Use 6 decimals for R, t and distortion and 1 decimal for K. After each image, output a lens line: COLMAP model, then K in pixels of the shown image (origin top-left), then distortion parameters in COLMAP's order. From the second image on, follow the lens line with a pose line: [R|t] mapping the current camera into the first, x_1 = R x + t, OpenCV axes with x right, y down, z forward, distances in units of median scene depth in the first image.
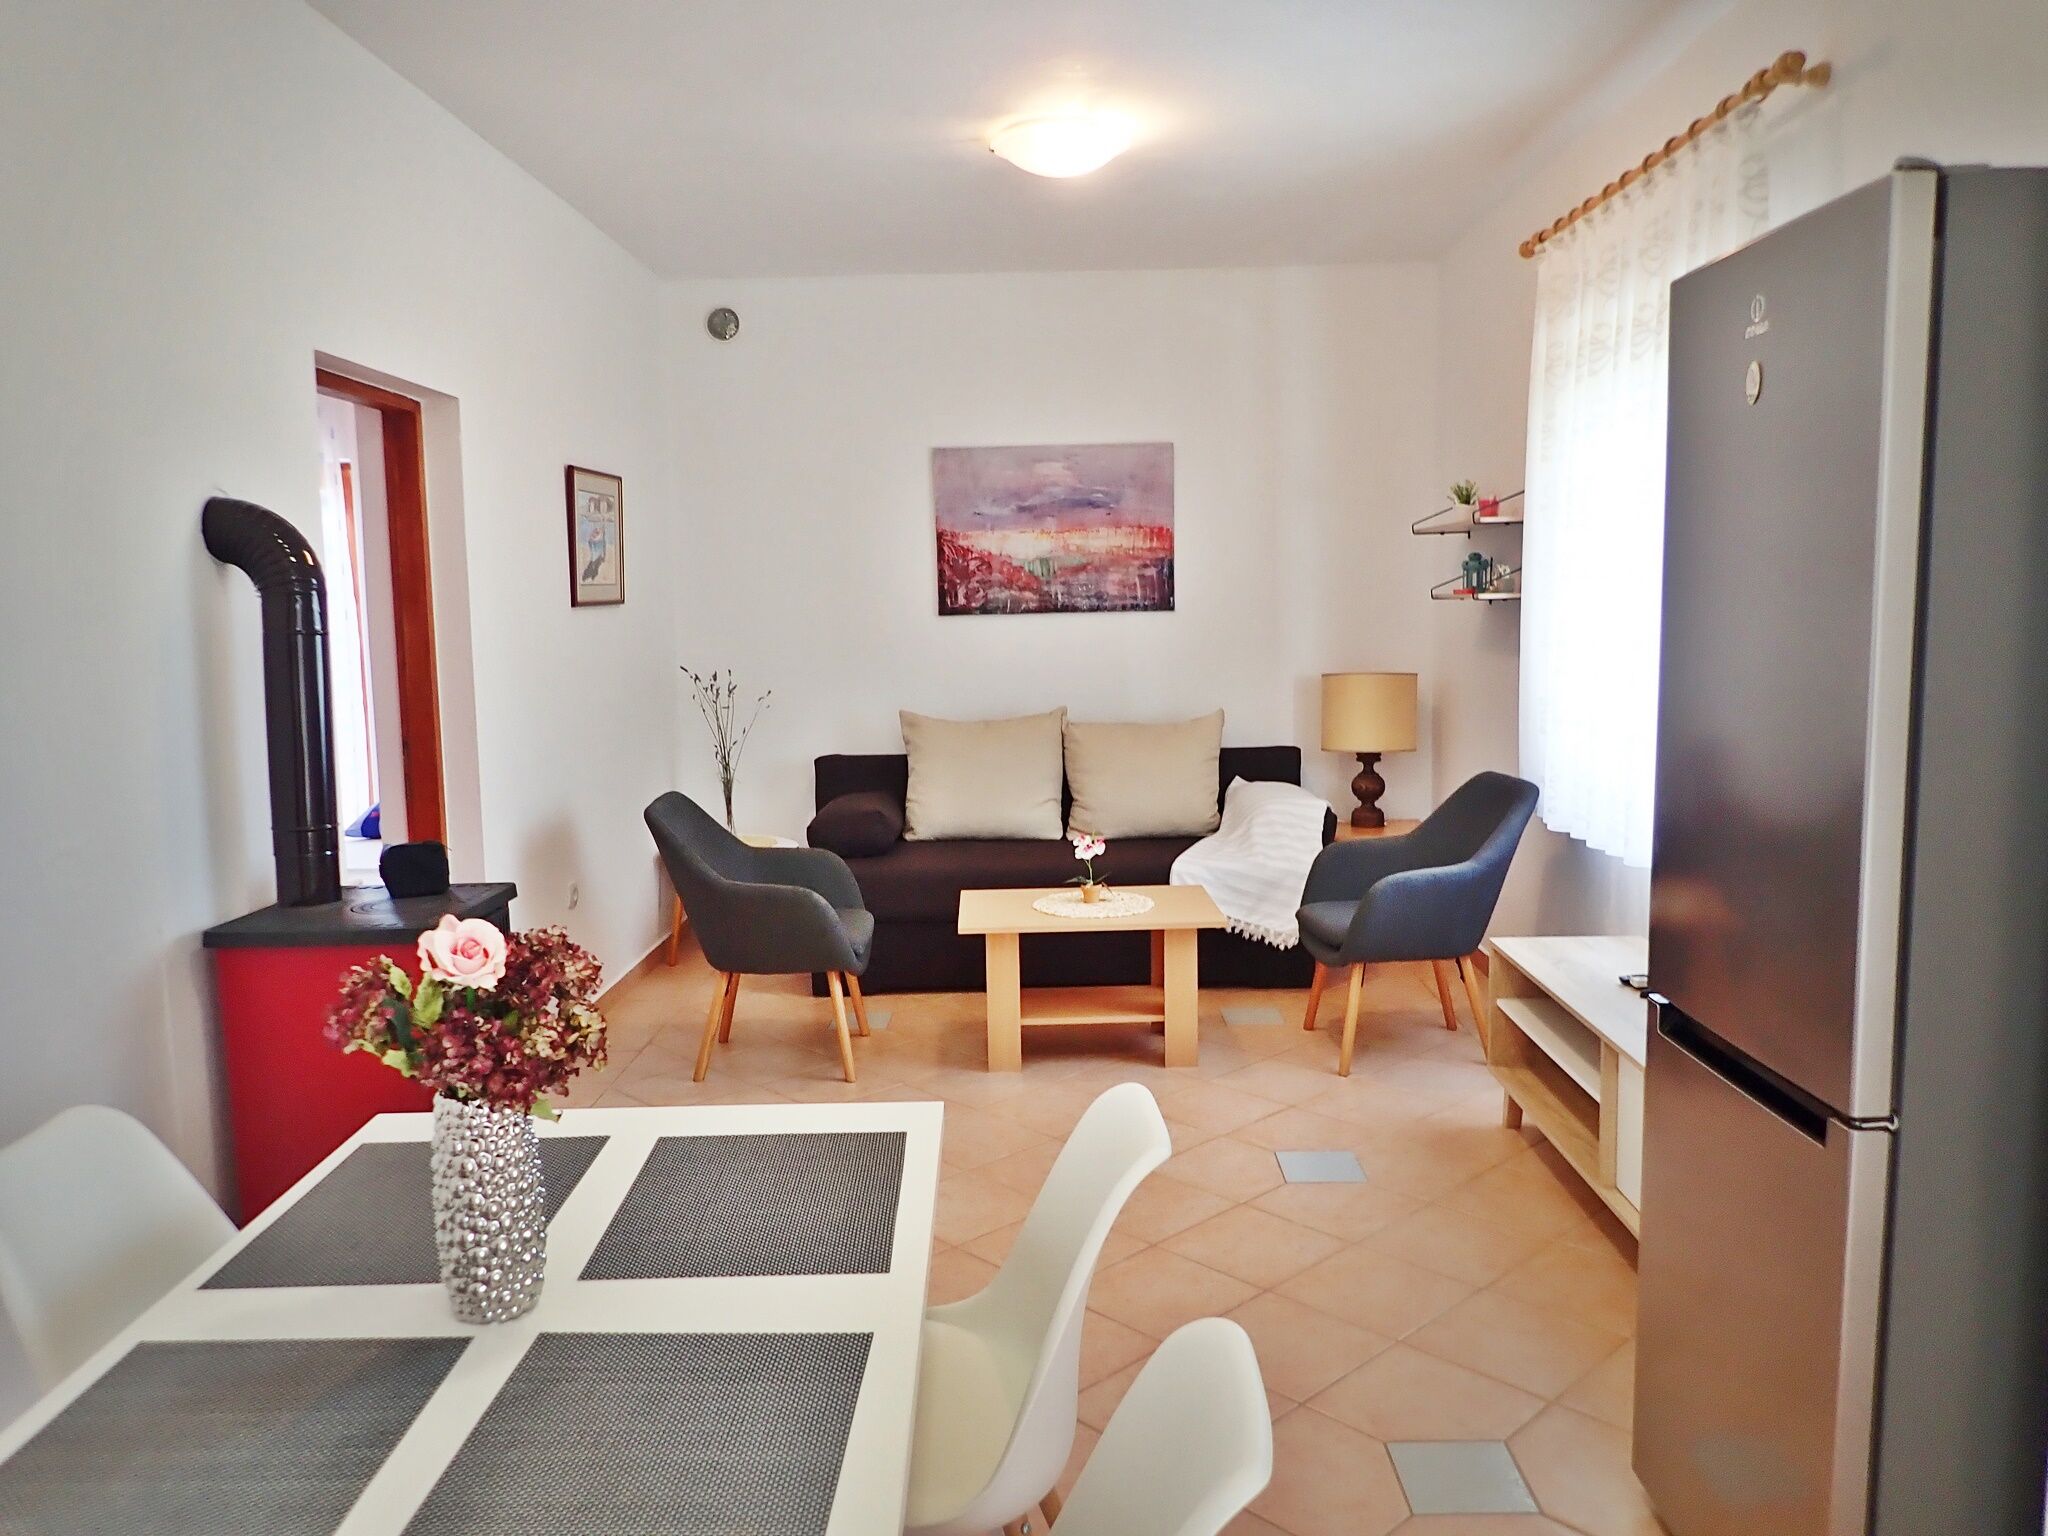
lens RADIAL K [[1499.3, 0, 1024.0], [0, 1499.3, 768.0], [0, 0, 1]] dist [-0.003667, -0.008597]
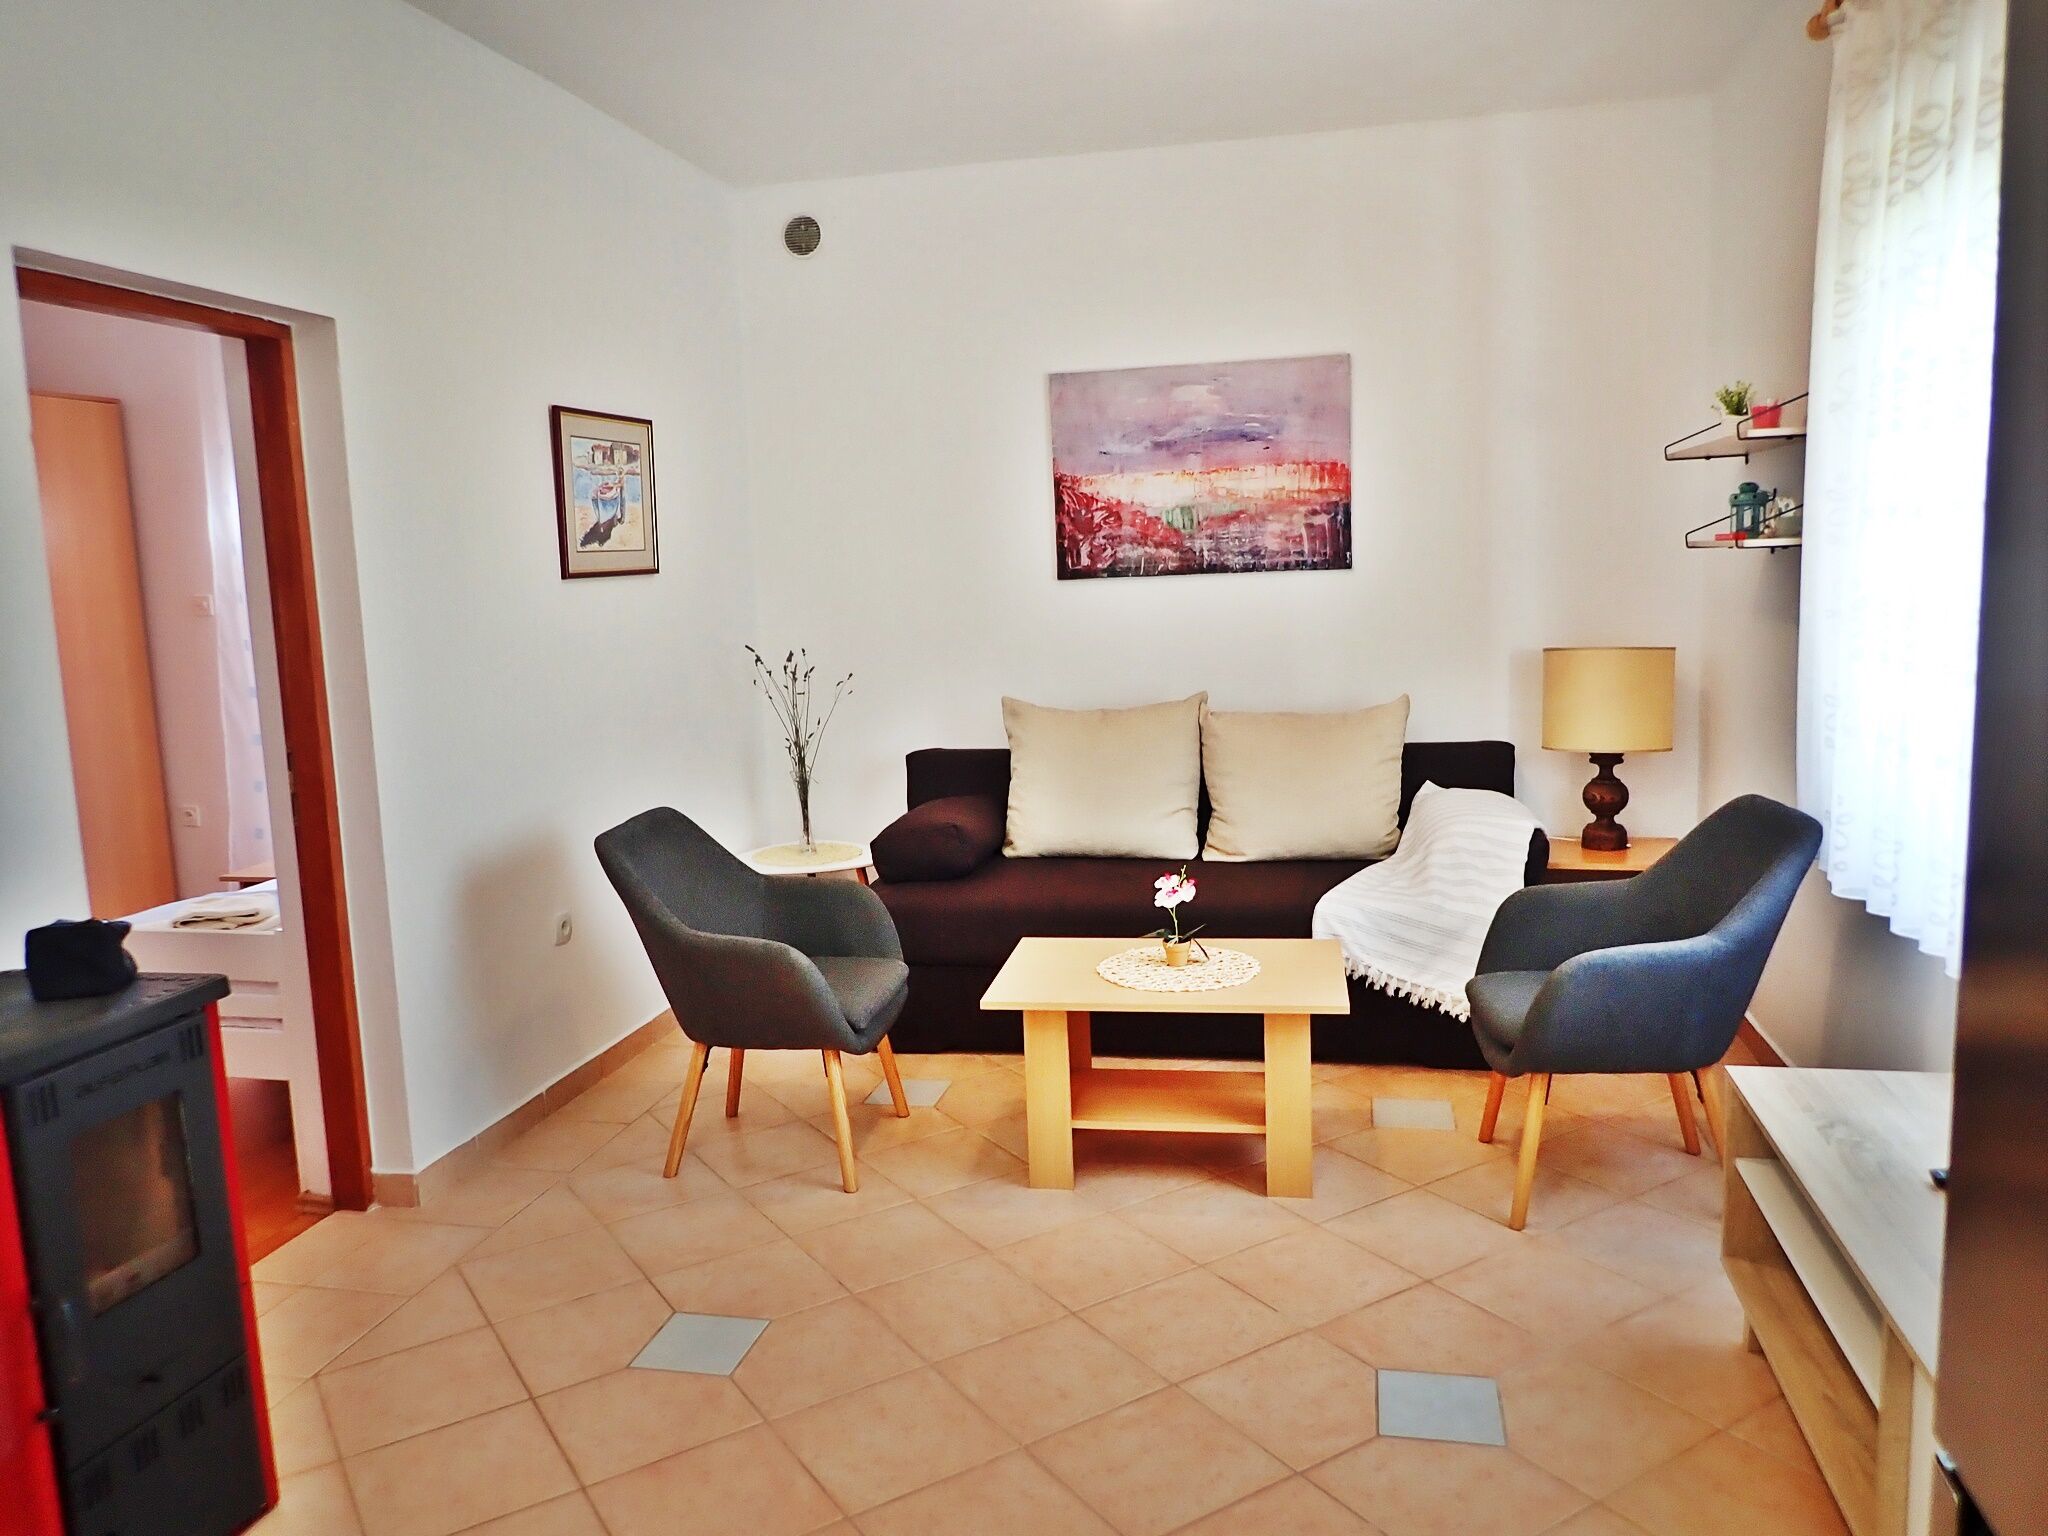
lens RADIAL K [[1499.3, 0, 1024.0], [0, 1499.3, 768.0], [0, 0, 1]] dist [-0.003667, -0.008597]
pose [[0.980355, 0.008652, -0.197054, 0.090030], [-0.003058, 0.999584, 0.028675, -0.022939], [0.197220, -0.027509, 0.979973, 0.196366]]
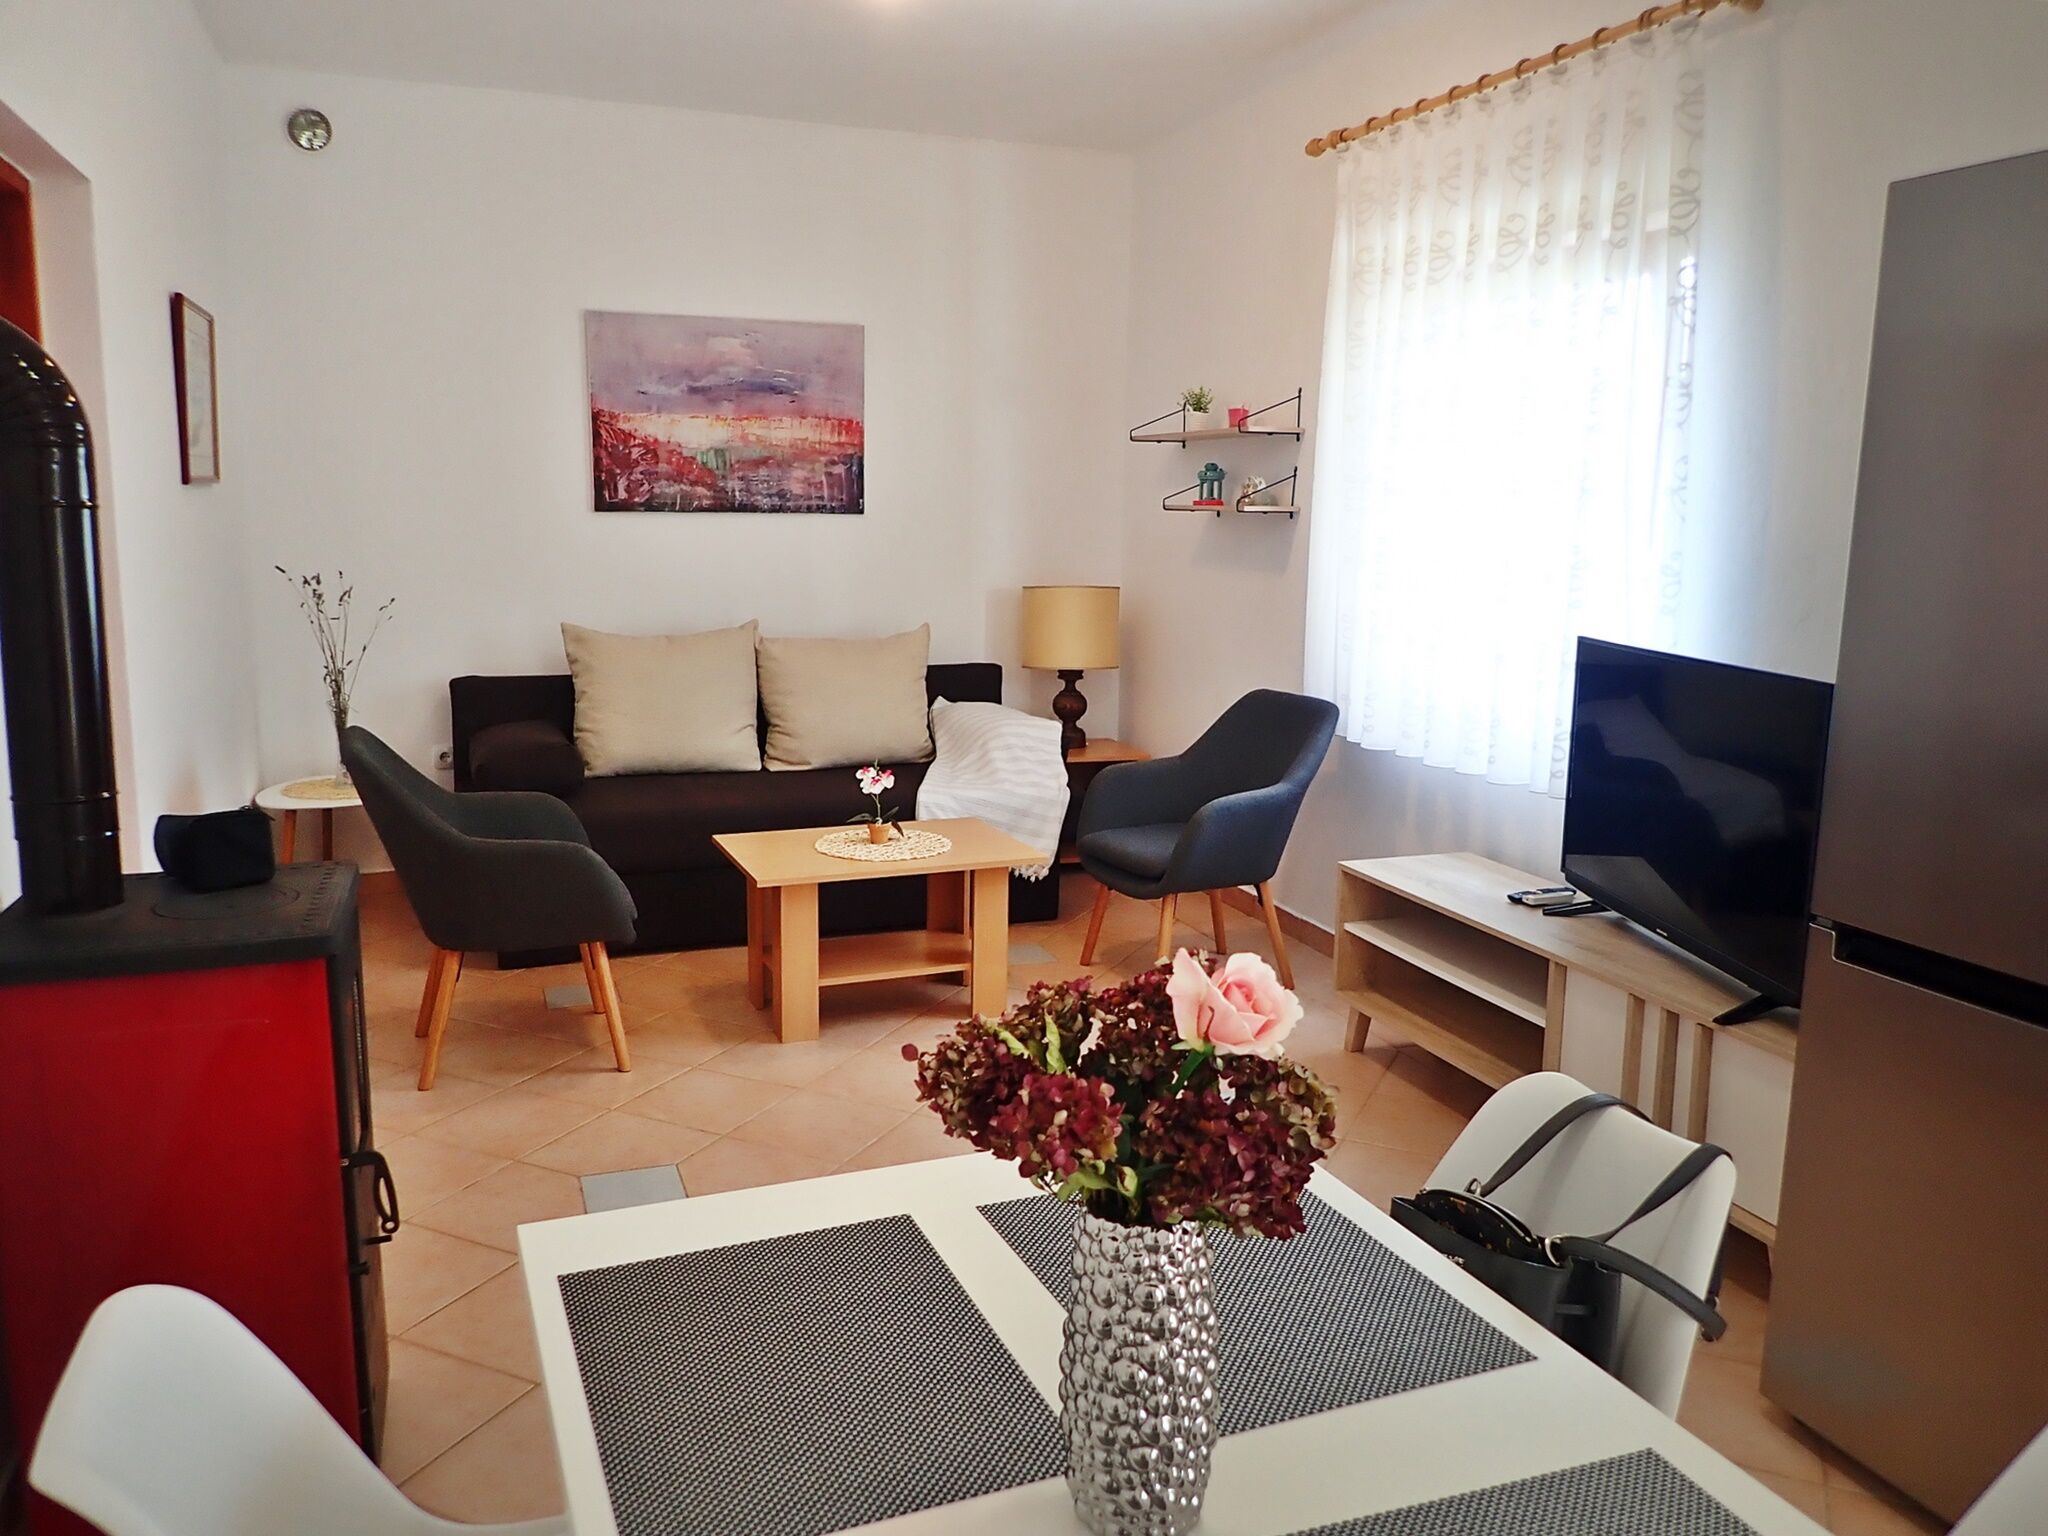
lens RADIAL K [[1537.5, 0, 1024.0], [0, 1537.5, 768.0], [0, 0, 1]] dist [-0.002464, -0.007552]
pose [[0.928045, -0.030200, 0.371242, -0.163529], [0.009625, 0.998319, 0.057151, -0.004087], [-0.372344, -0.049466, 0.926776, 0.099103]]
